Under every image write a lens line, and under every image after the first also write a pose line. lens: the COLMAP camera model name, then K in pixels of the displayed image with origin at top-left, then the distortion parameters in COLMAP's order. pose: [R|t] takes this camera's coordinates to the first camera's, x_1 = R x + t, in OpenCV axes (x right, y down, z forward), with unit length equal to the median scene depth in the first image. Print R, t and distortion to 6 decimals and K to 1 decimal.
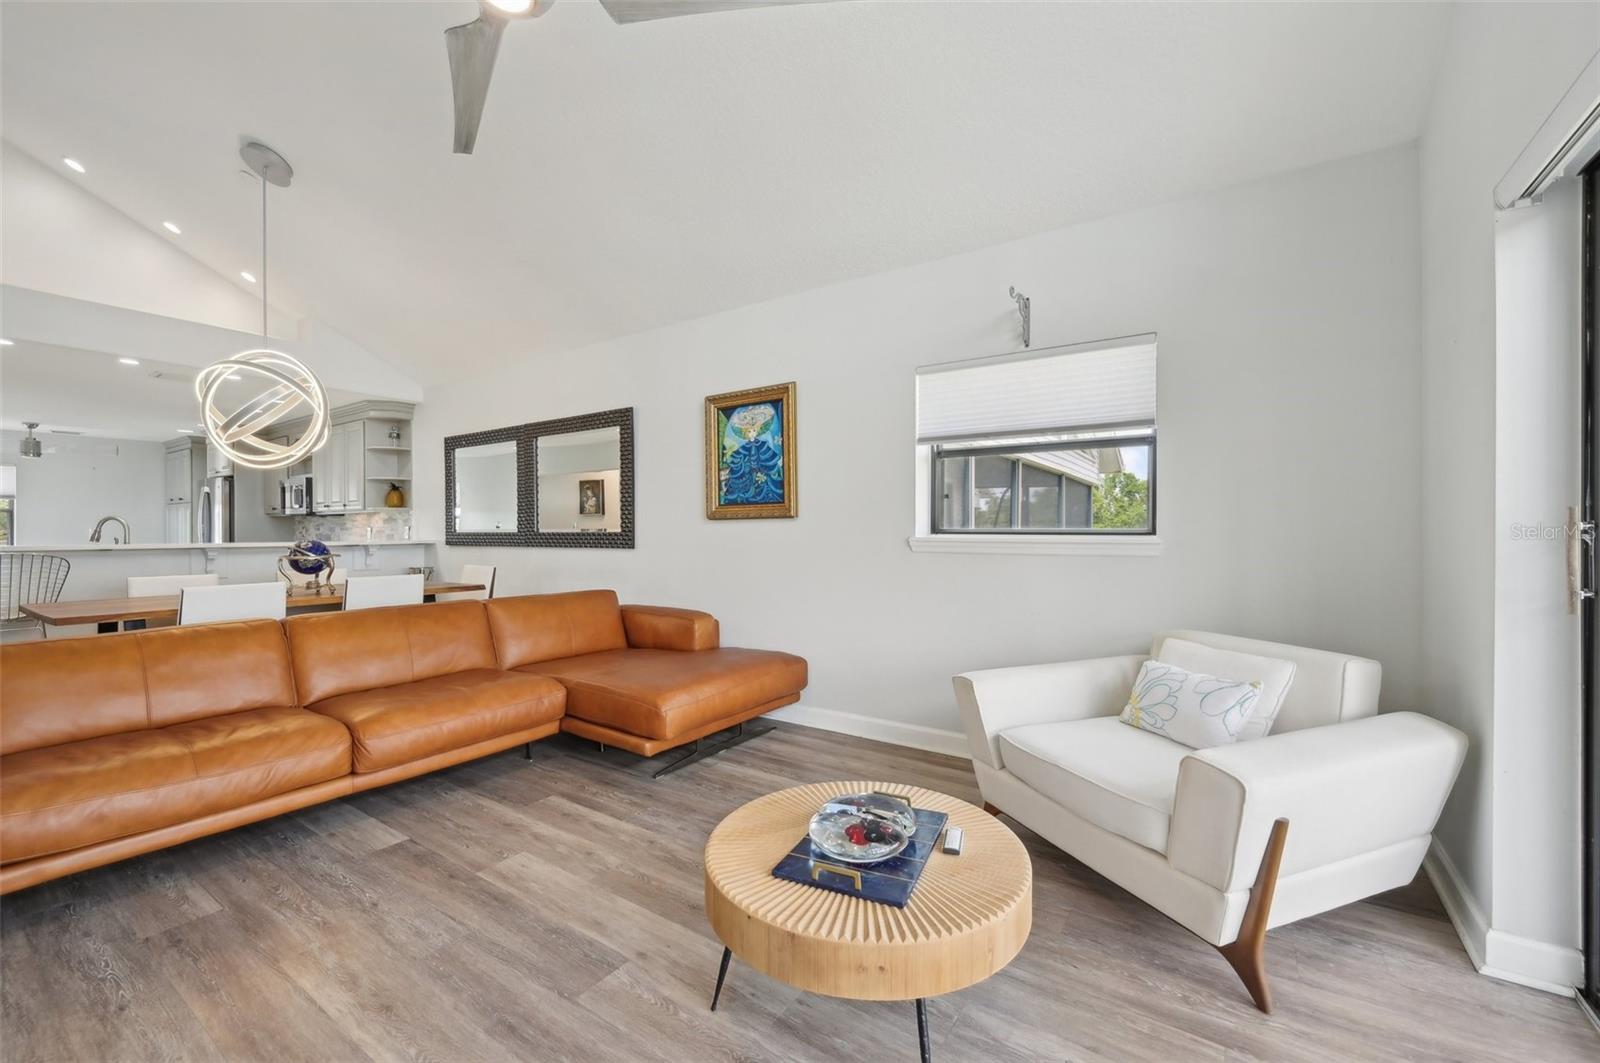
lens RADIAL K [[647.4, 0, 800.0], [0, 647.4, 531.5], [0, 0, 1]] dist [-0.000644, 0.000215]
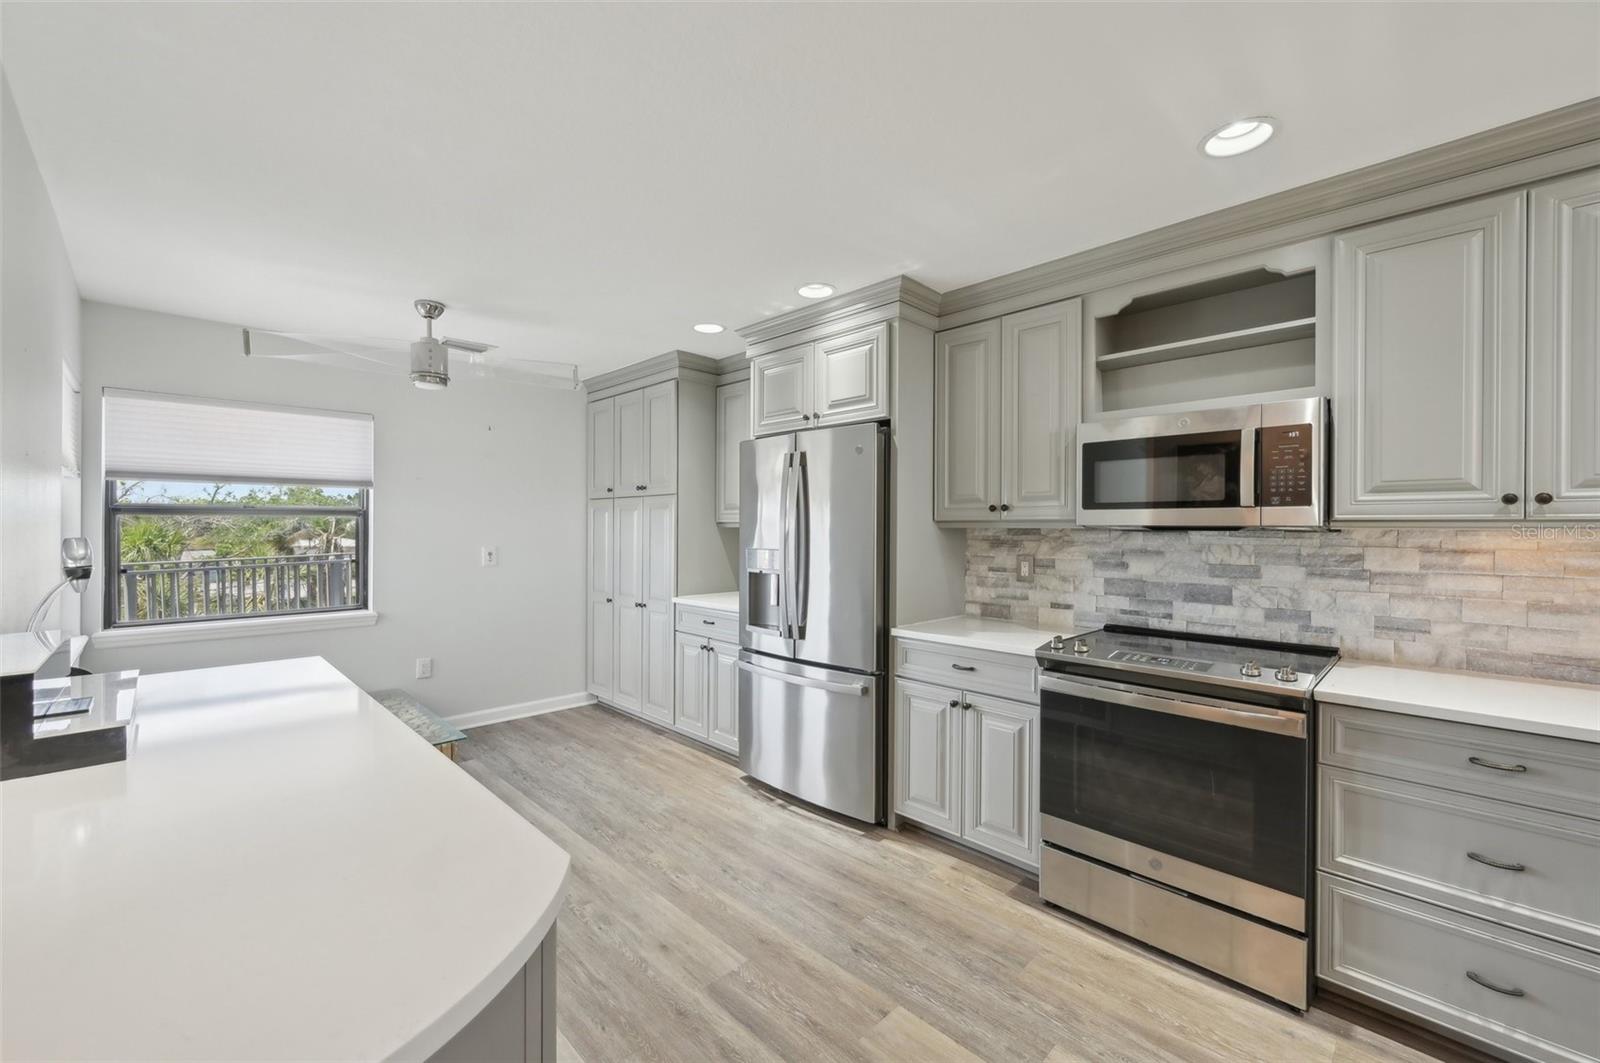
lens RADIAL K [[647.4, 0, 800.0], [0, 647.4, 531.5], [0, 0, 1]] dist [-0.000644, 0.000215]
pose [[0.981843, 0.004816, -0.189632, -1.601483], [-0.003538, 0.999969, 0.007078, -0.044719], [0.189660, -0.006278, 0.981830, 1.160791]]
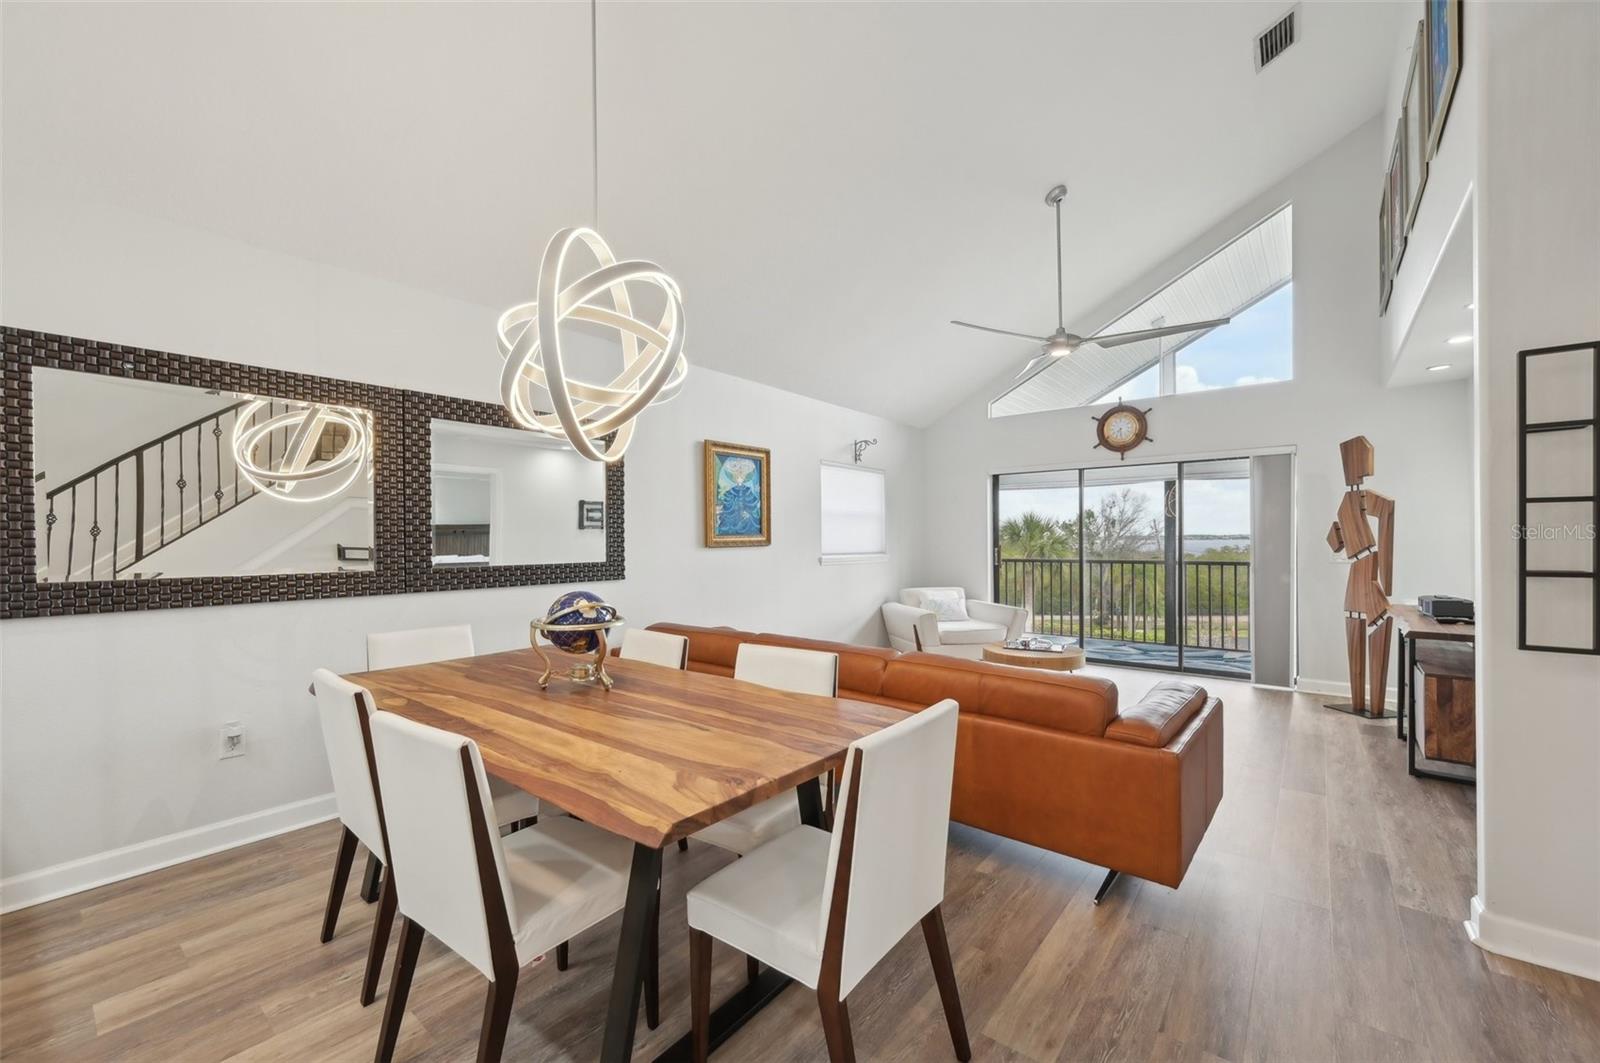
lens RADIAL K [[642.0, 0, 807.2], [0, 642.0, 543.5], [0, 0, 1]] dist [0.000311, -0.000046]
pose [[0.070923, -0.005530, 0.997466, -1.289956], [0.005733, 0.999970, 0.005136, -0.031046], [-0.997465, 0.005355, 0.070953, 0.761920]]
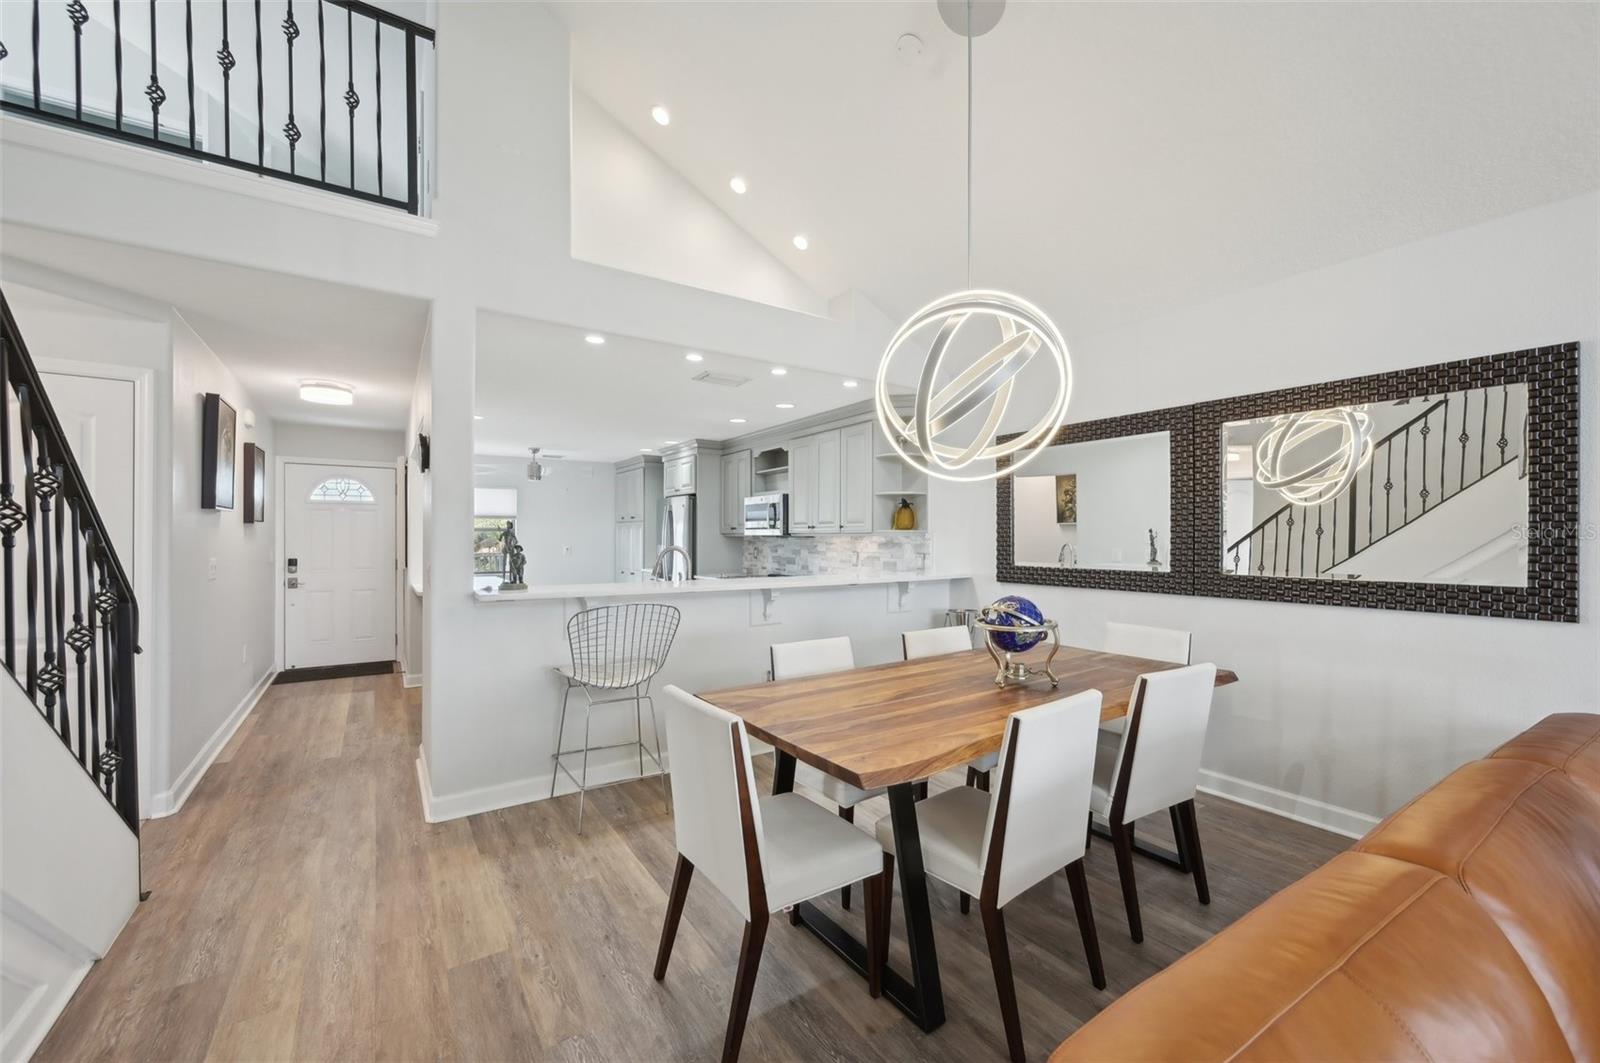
lens RADIAL K [[629.7, 0, 805.4], [0, 629.7, 540.0], [0, 0, 1]] dist [-0.001659, 0.000253]
pose [[0.931034, 0.003658, -0.364914, -0.721233], [-0.000929, 0.999970, 0.007653, -0.047143], [0.364931, -0.006787, 0.931010, 0.360309]]
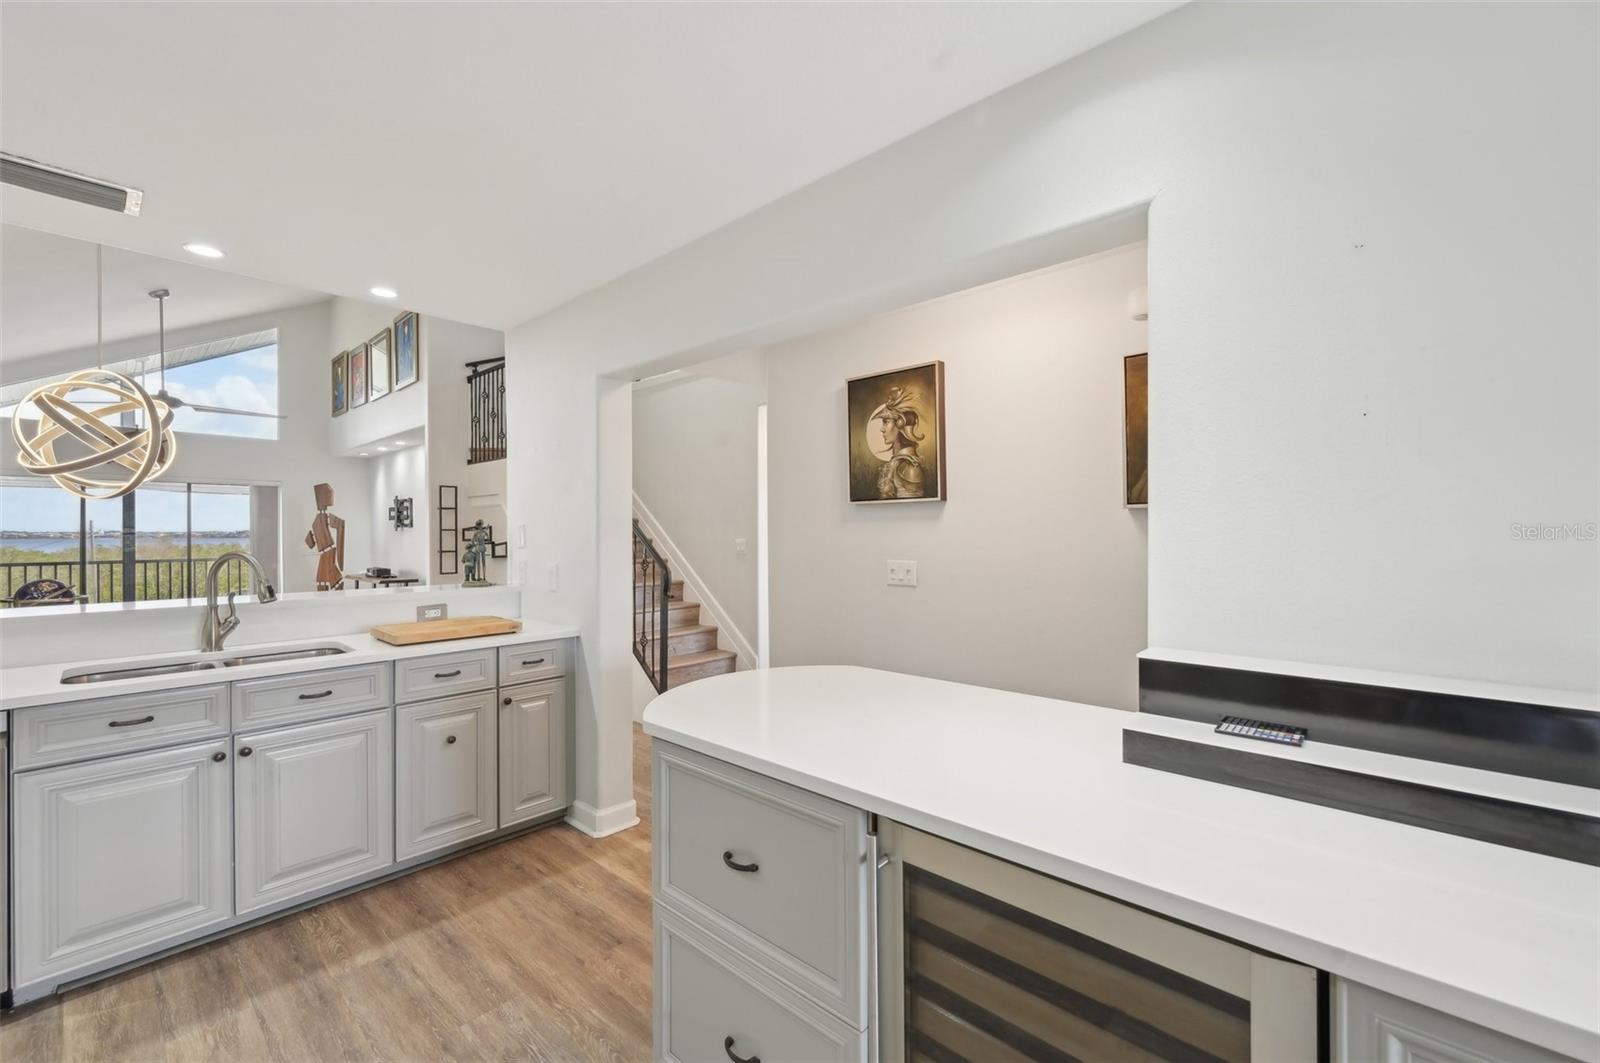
lens RADIAL K [[647.4, 0, 800.0], [0, 647.4, 531.5], [0, 0, 1]] dist [-0.000644, 0.000215]
pose [[-0.991168, 0.004213, 0.132548, -1.851450], [0.003806, 0.999987, -0.003323, -0.043684], [-0.132561, -0.002789, -0.991171, 1.704267]]
